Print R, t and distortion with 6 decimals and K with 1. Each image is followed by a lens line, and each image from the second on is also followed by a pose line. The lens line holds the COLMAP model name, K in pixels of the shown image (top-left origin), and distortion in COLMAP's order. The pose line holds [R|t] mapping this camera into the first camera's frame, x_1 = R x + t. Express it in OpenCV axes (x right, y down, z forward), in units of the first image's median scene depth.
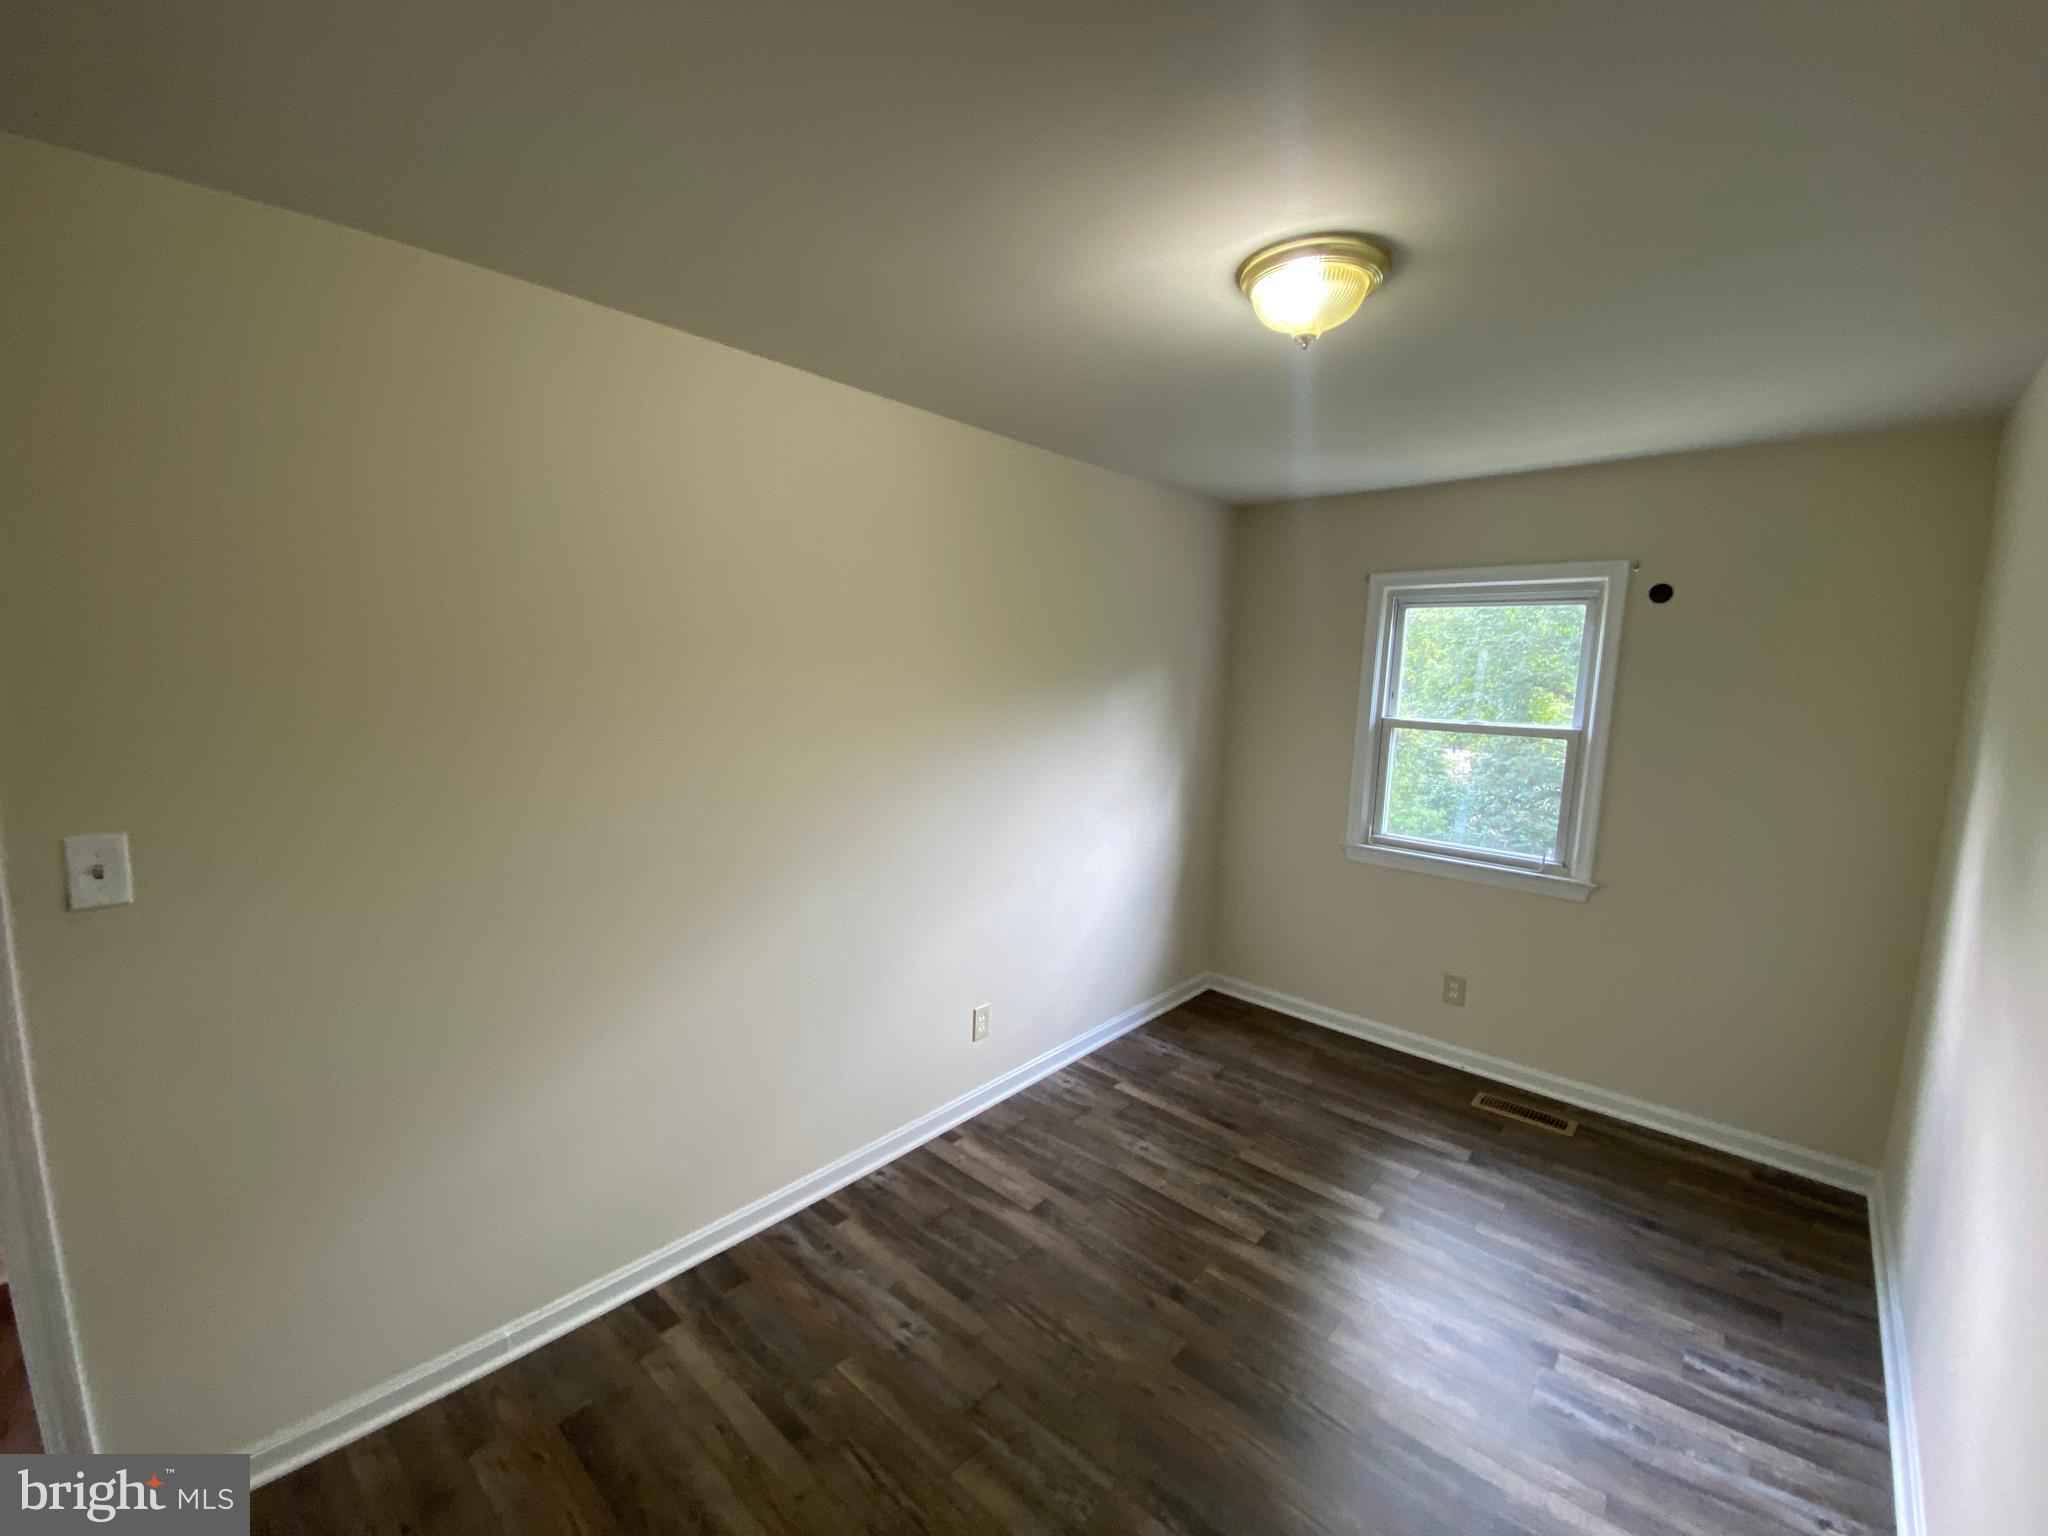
lens RADIAL K [[835.2, 0, 1027.0], [0, 835.2, 770.1], [0, 0, 1]] dist [0.038377, -0.027870]
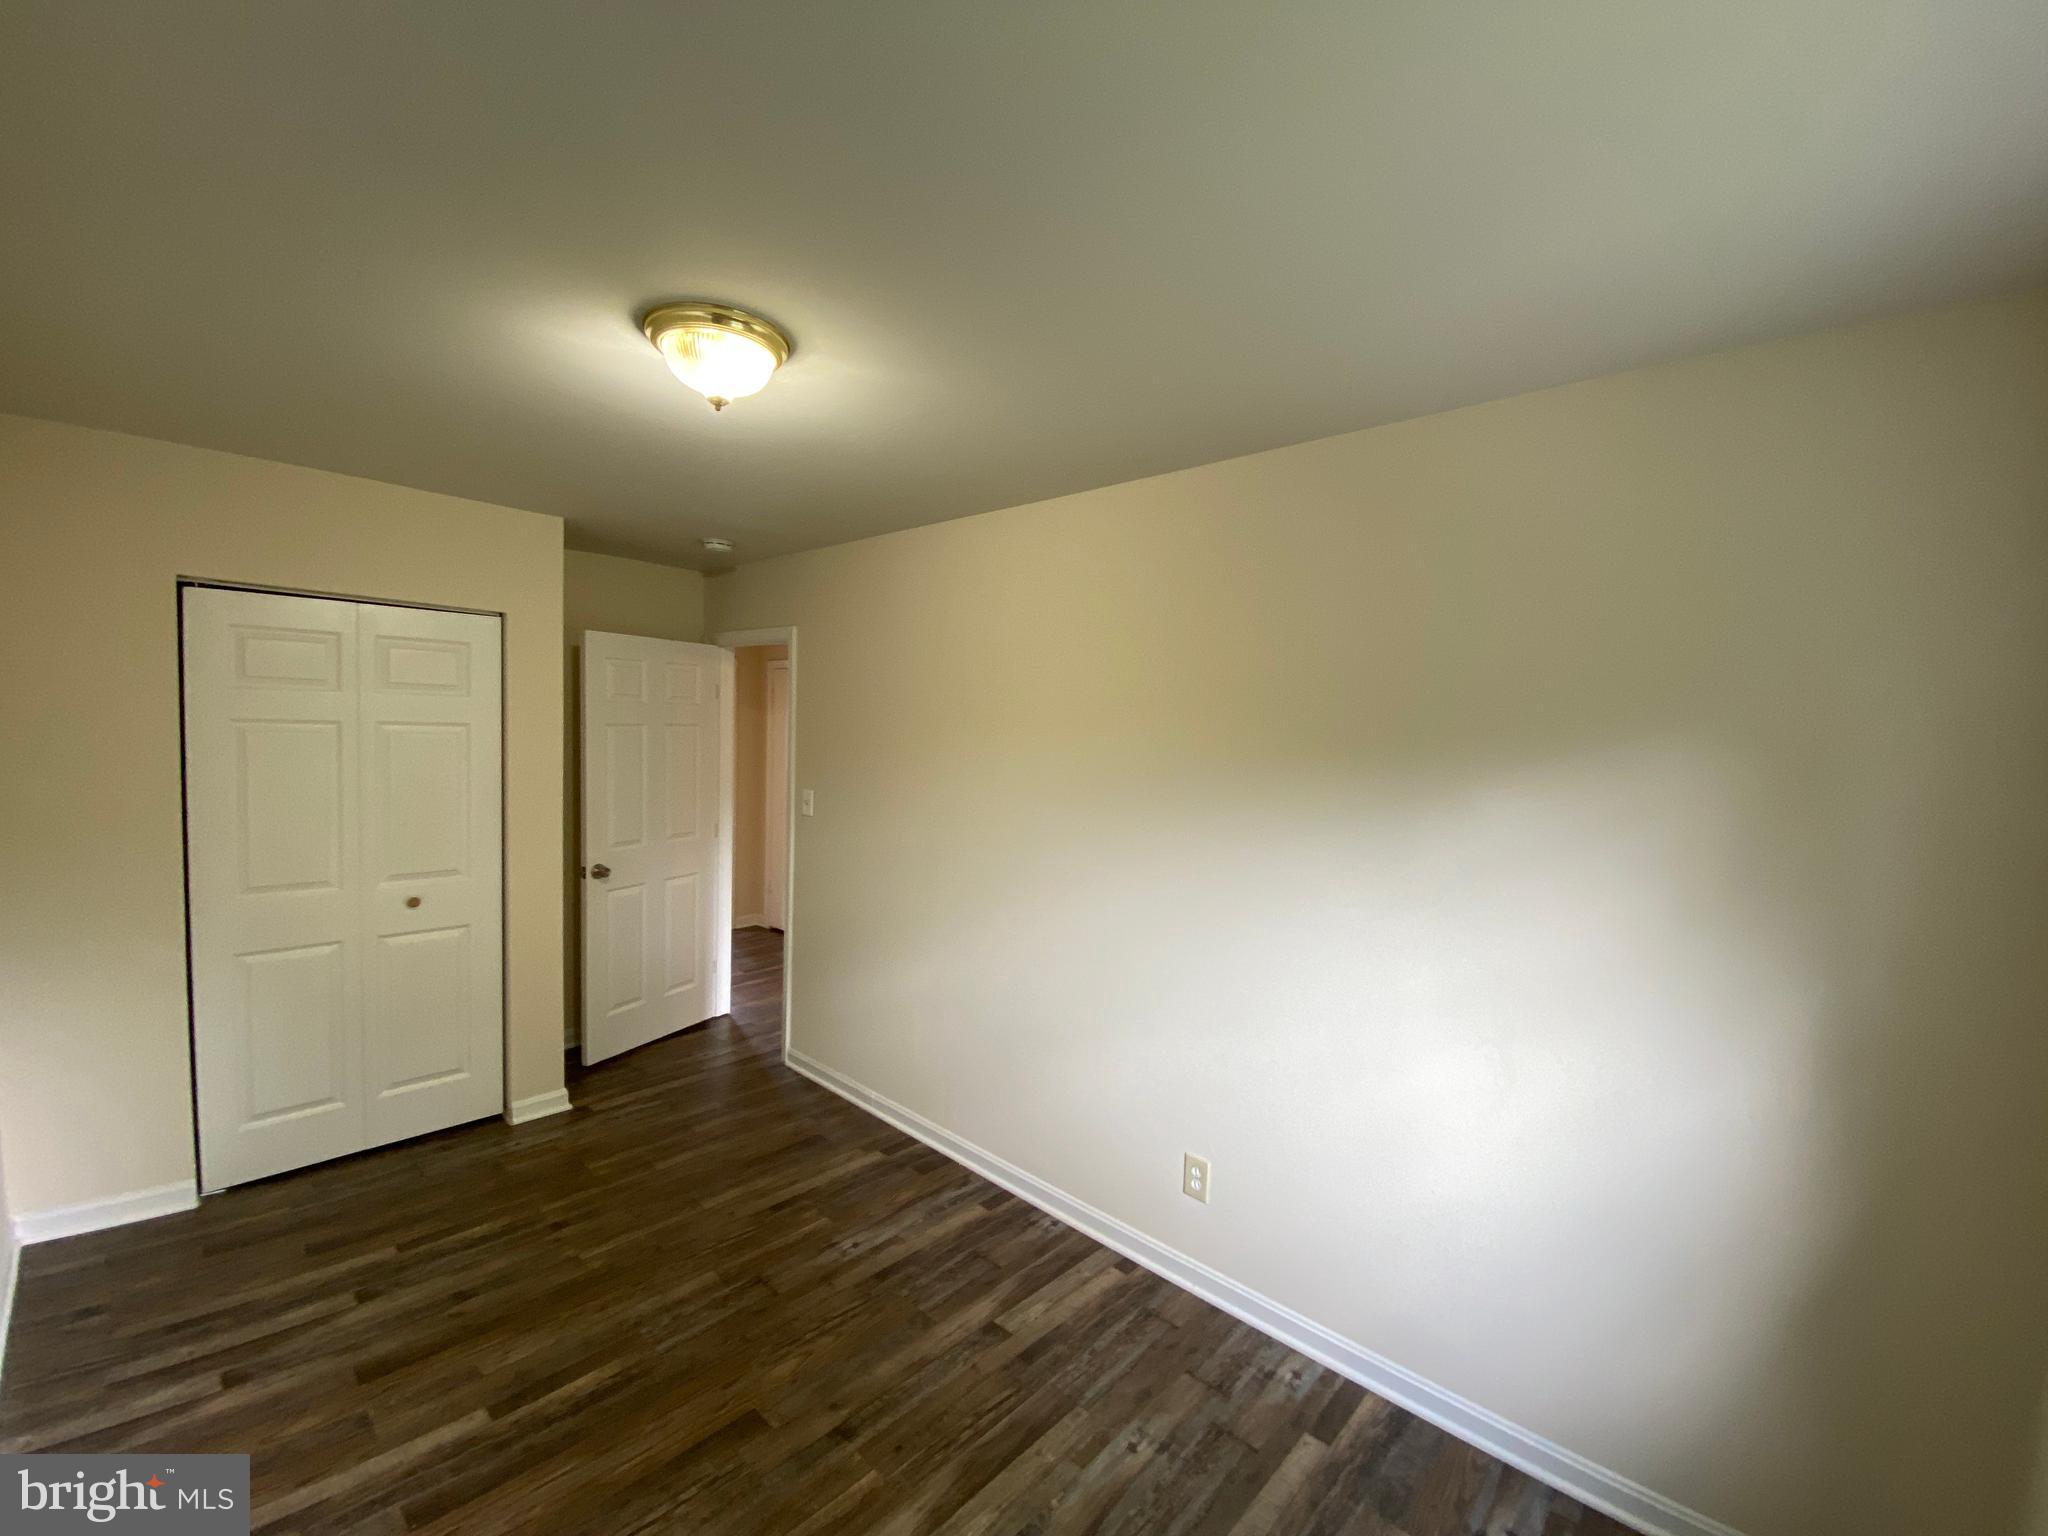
lens RADIAL K [[842.0, 0, 1030.8], [0, 842.0, 766.9], [0, 0, 1]] dist [0.027403, -0.020515]
pose [[-0.009583, 0.019933, -0.999755, 0.861901], [-0.161556, 0.986635, 0.021220, -0.088926], [0.986817, 0.161720, -0.006234, 0.902253]]
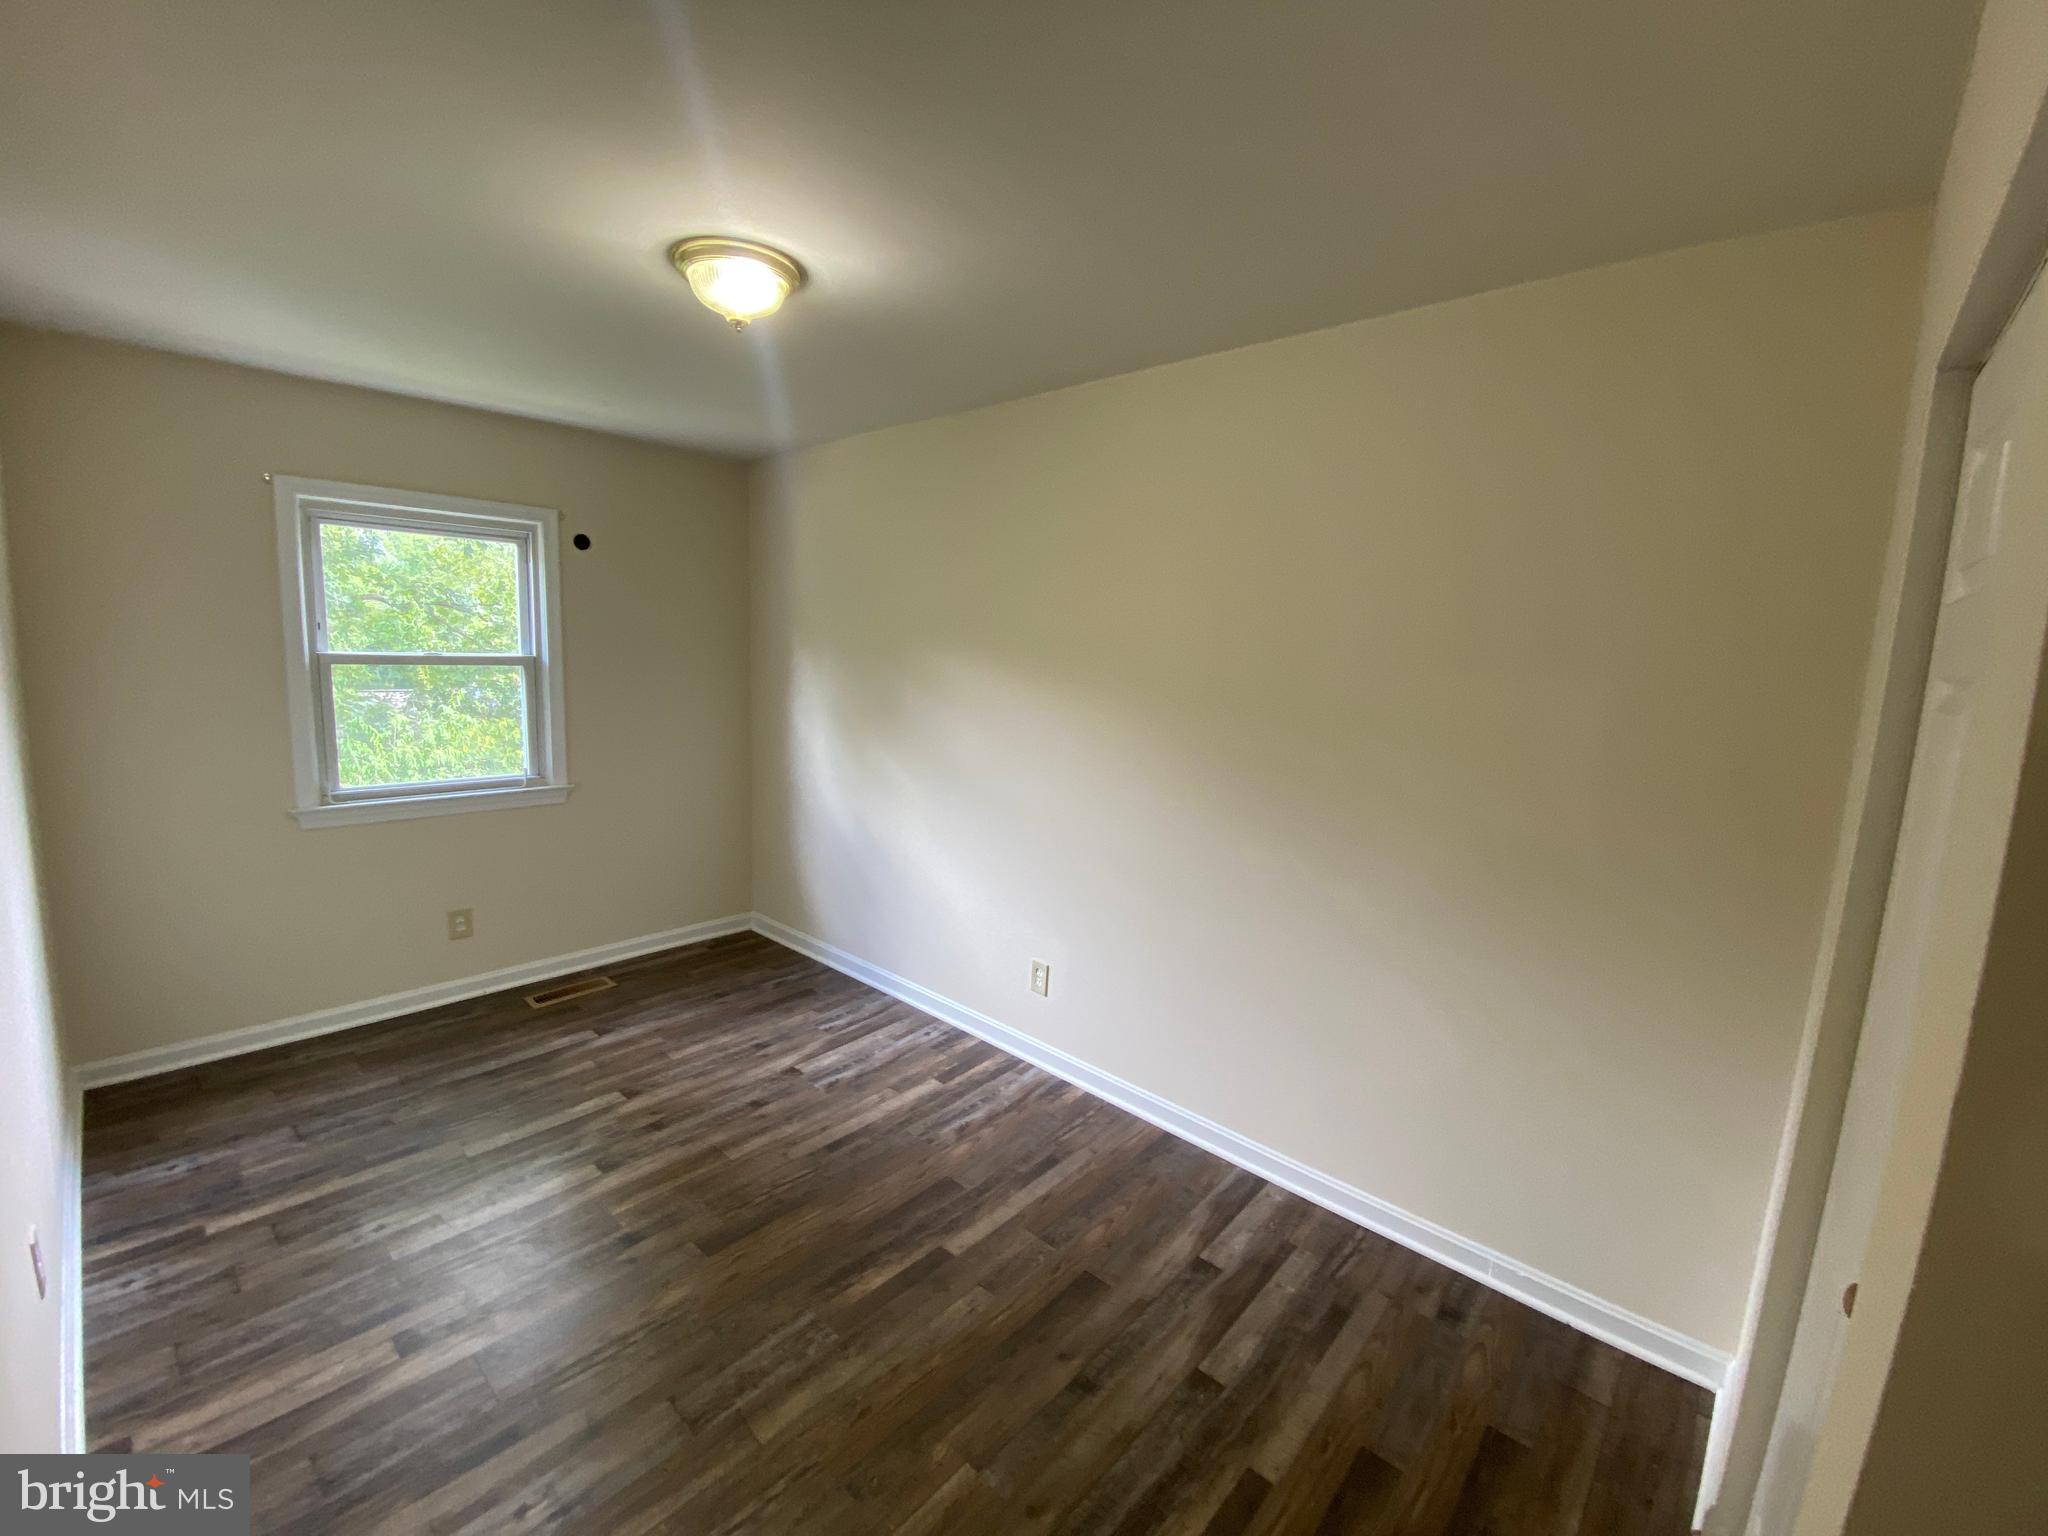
lens RADIAL K [[838.9, 0, 1038.6], [0, 838.9, 757.5], [0, 0, 1]] dist [-0.001161, -0.011268]
pose [[-0.008903, -0.160358, 0.987019, -0.579246], [0.090543, 0.982874, 0.160501, -0.038117], [-0.995853, 0.090797, 0.005769, 0.390521]]
